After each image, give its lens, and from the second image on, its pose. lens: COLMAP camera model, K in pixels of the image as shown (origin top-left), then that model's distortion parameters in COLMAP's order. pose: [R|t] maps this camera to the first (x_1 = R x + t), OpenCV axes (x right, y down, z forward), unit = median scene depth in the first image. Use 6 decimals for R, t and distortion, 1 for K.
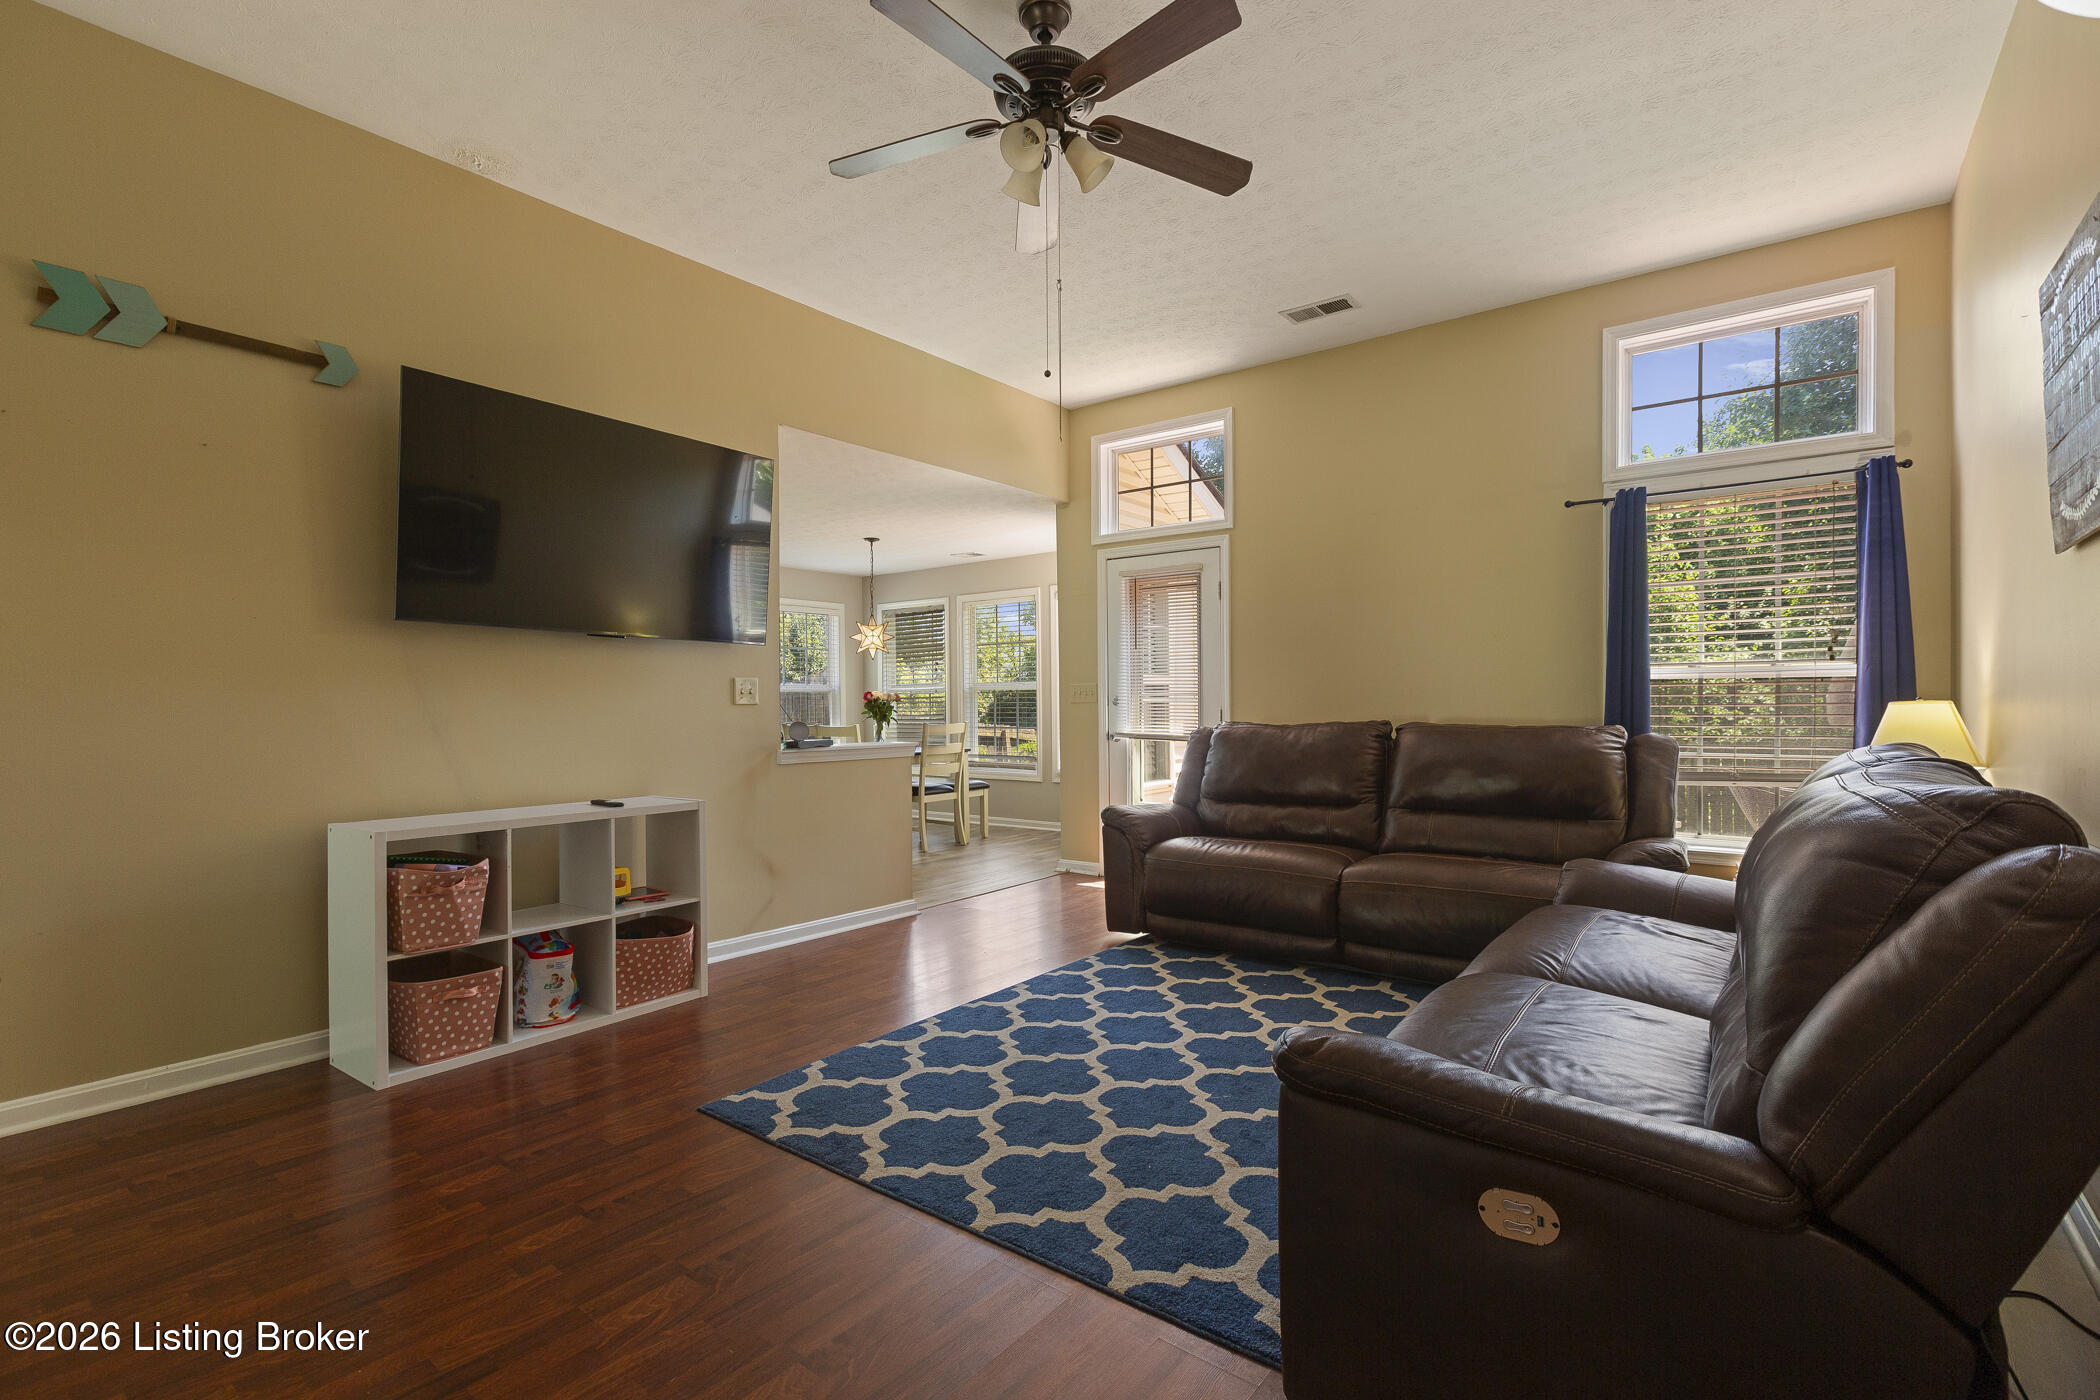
lens RADIAL K [[940.5, 0, 1051.7], [0, 940.5, 716.7], [0, 0, 1]] dist [-0.000200, -0.000559]
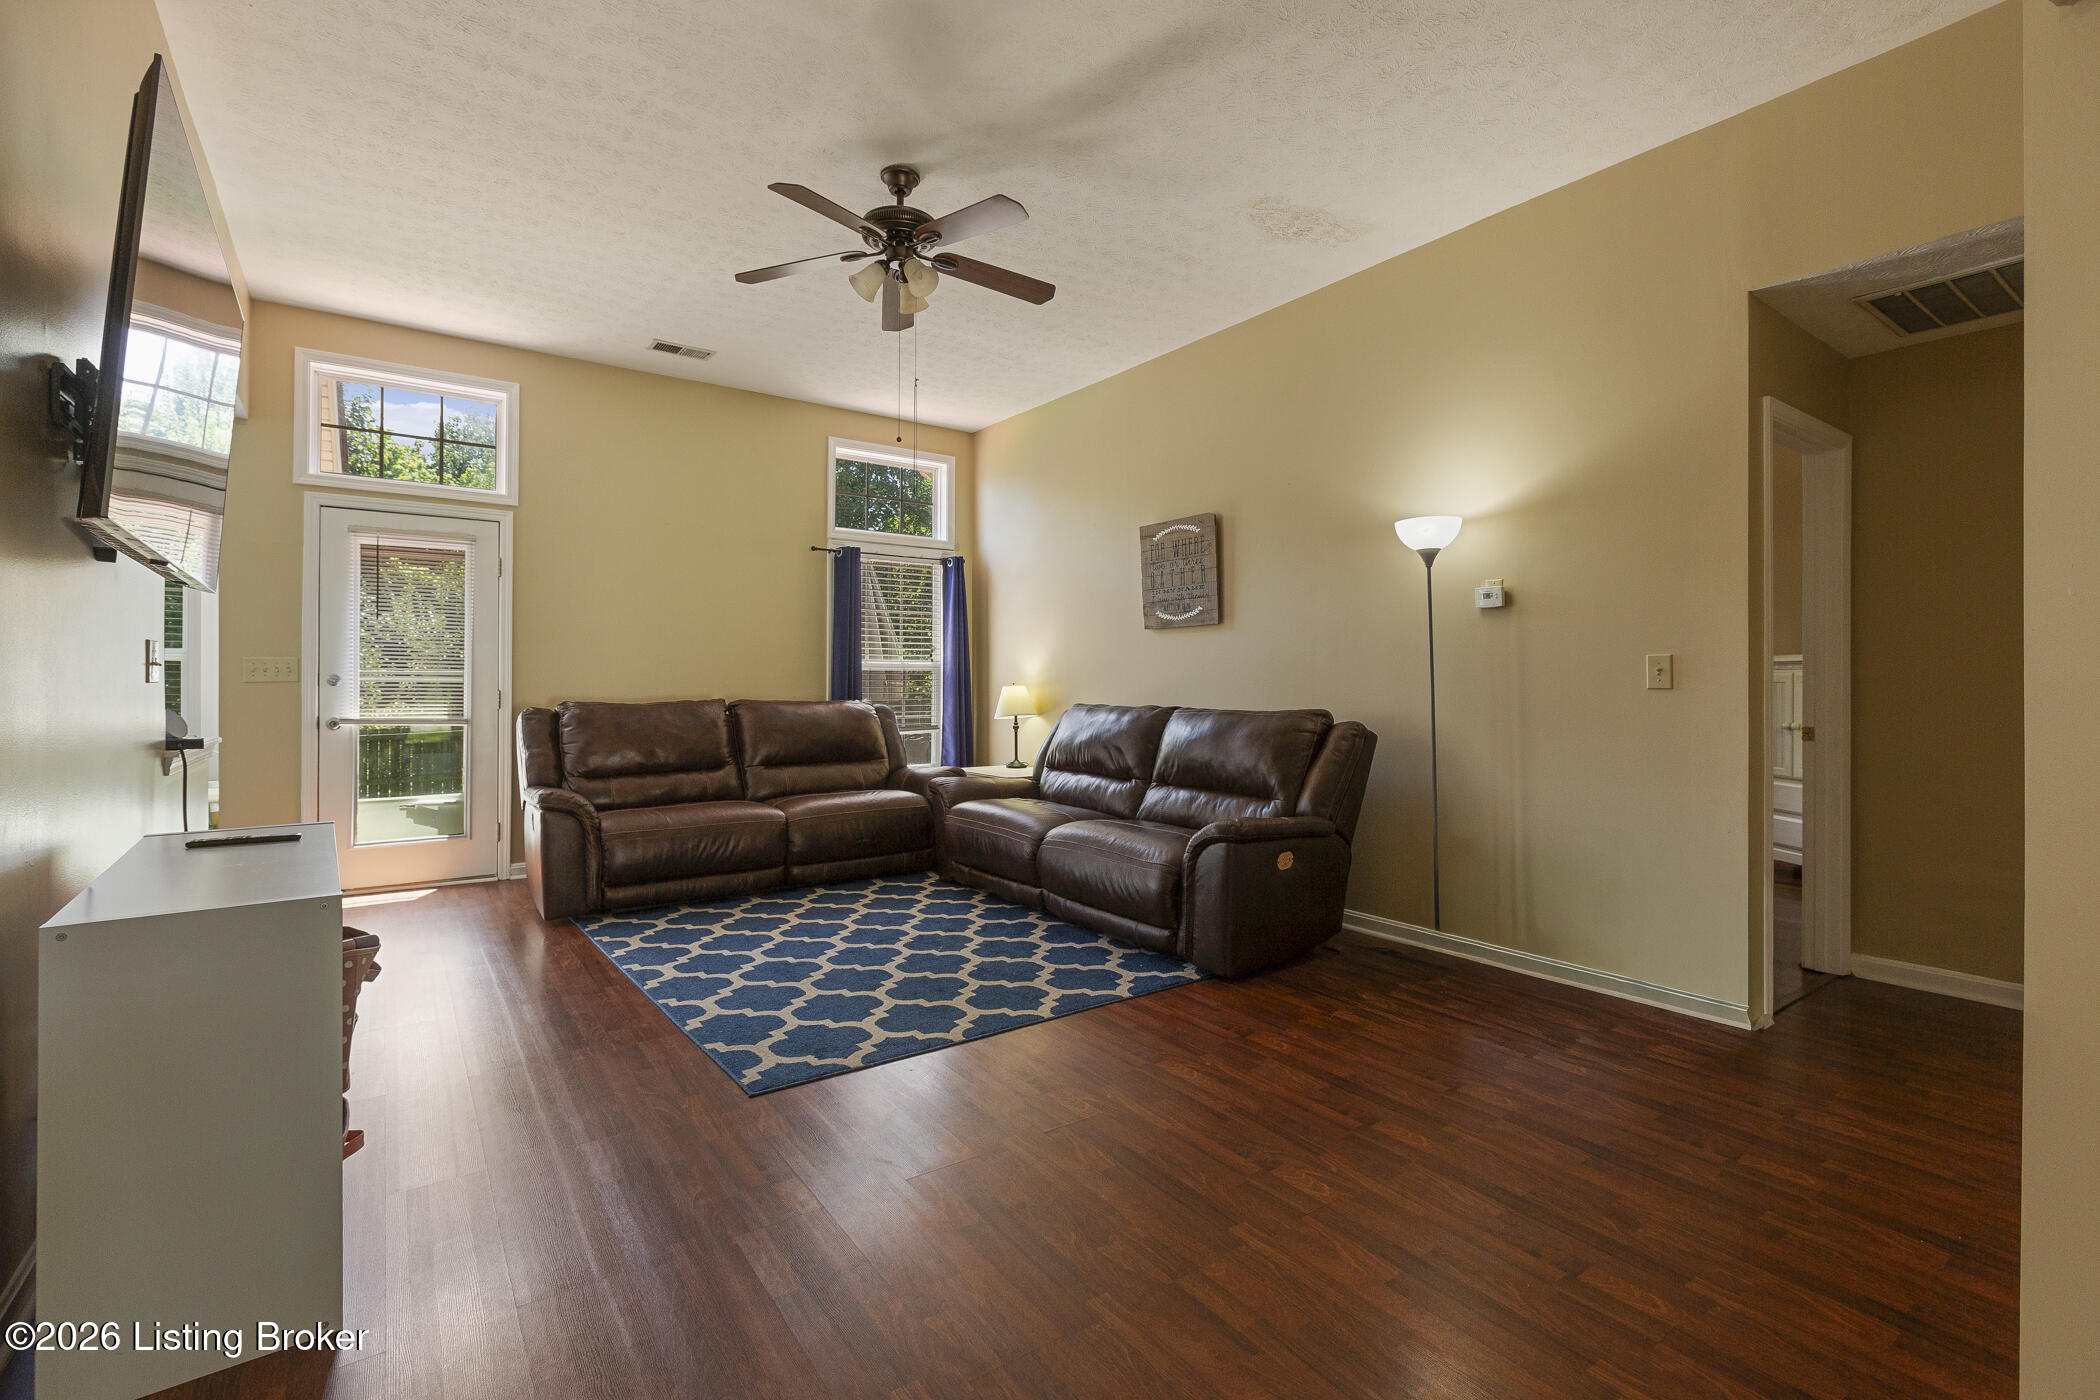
lens RADIAL K [[940.5, 0, 1013.8], [0, 940.5, 680.9], [0, 0, 1]] dist [-0.000200, -0.000559]
pose [[0.305054, 0.008802, 0.952294, -1.046589], [0.010141, 0.999871, -0.012490, 0.000217], [-0.952281, 0.013468, 0.304925, 0.371189]]
